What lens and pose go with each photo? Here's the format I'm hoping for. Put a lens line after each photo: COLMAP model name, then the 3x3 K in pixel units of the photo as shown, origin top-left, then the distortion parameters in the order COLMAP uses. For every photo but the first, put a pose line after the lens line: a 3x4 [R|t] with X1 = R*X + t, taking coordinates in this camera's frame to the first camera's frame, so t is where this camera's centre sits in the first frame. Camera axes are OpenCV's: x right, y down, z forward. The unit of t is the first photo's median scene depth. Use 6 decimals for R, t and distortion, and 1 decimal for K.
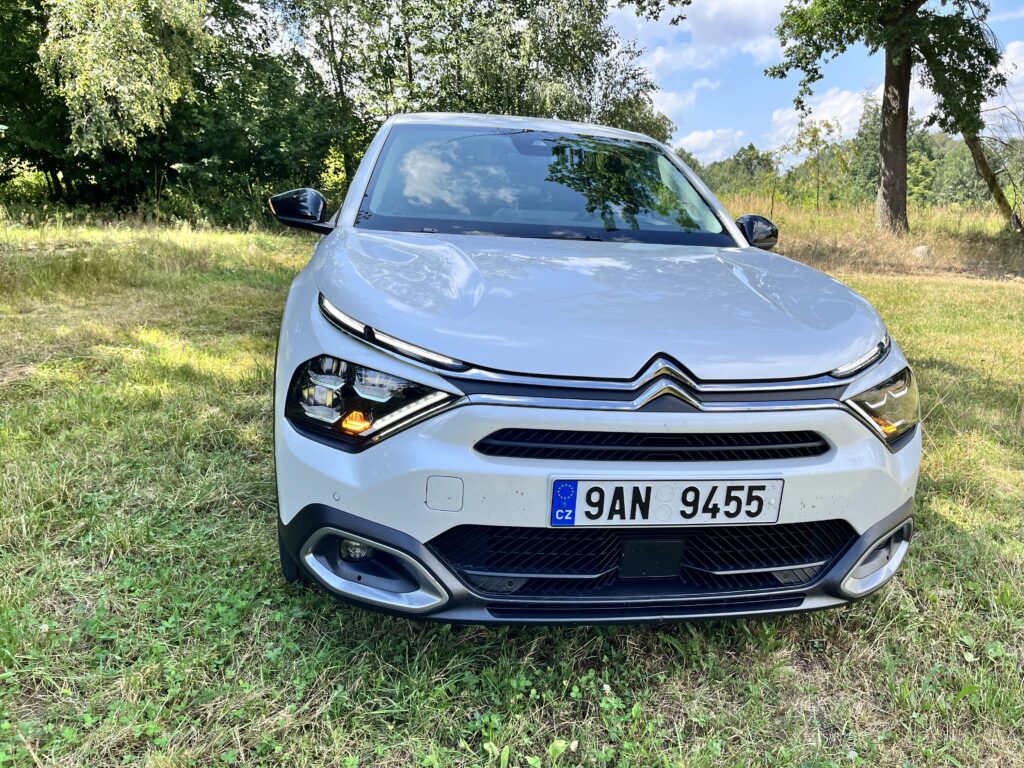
lens RADIAL K [[814.9, 0, 511.2], [0, 814.9, 406.6], [0, 0, 1]] dist [-0.004011, -0.008474]
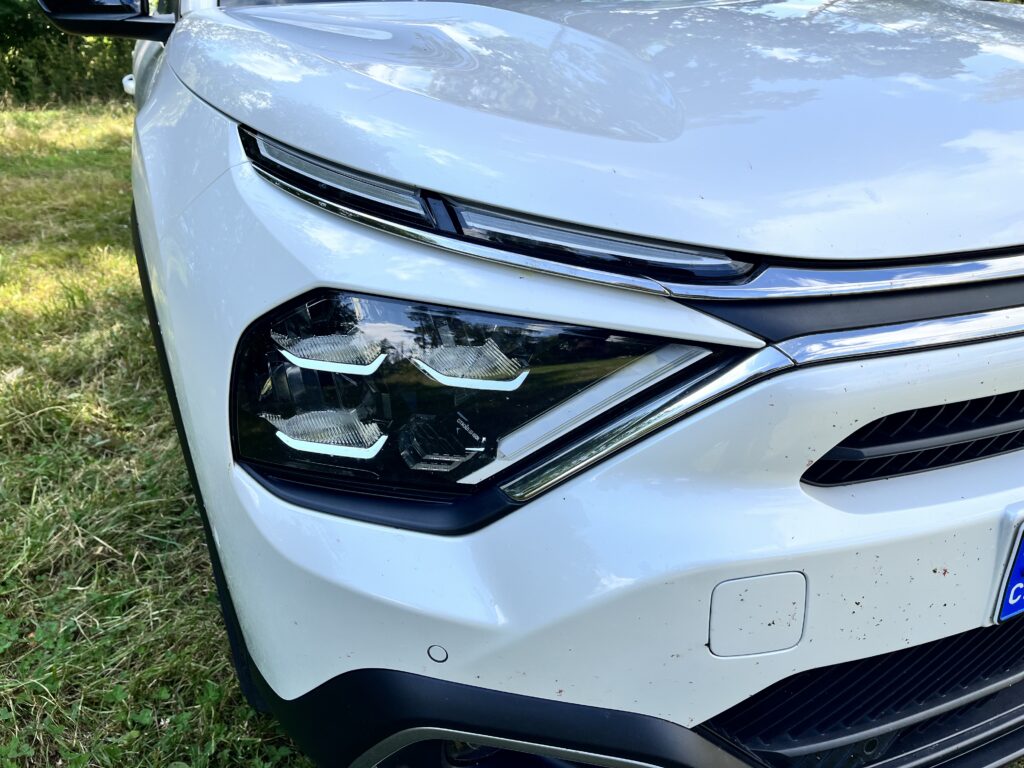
lens RADIAL K [[780.5, 0, 512.0], [0, 780.5, 384.0], [0, 0, 1]] dist [0.100987, -0.167865]
pose [[0.963060, -0.188081, 0.192718, -0.227002], [0.154876, 0.972316, 0.174971, -0.072882], [-0.220292, -0.138660, 0.965528, 0.643935]]
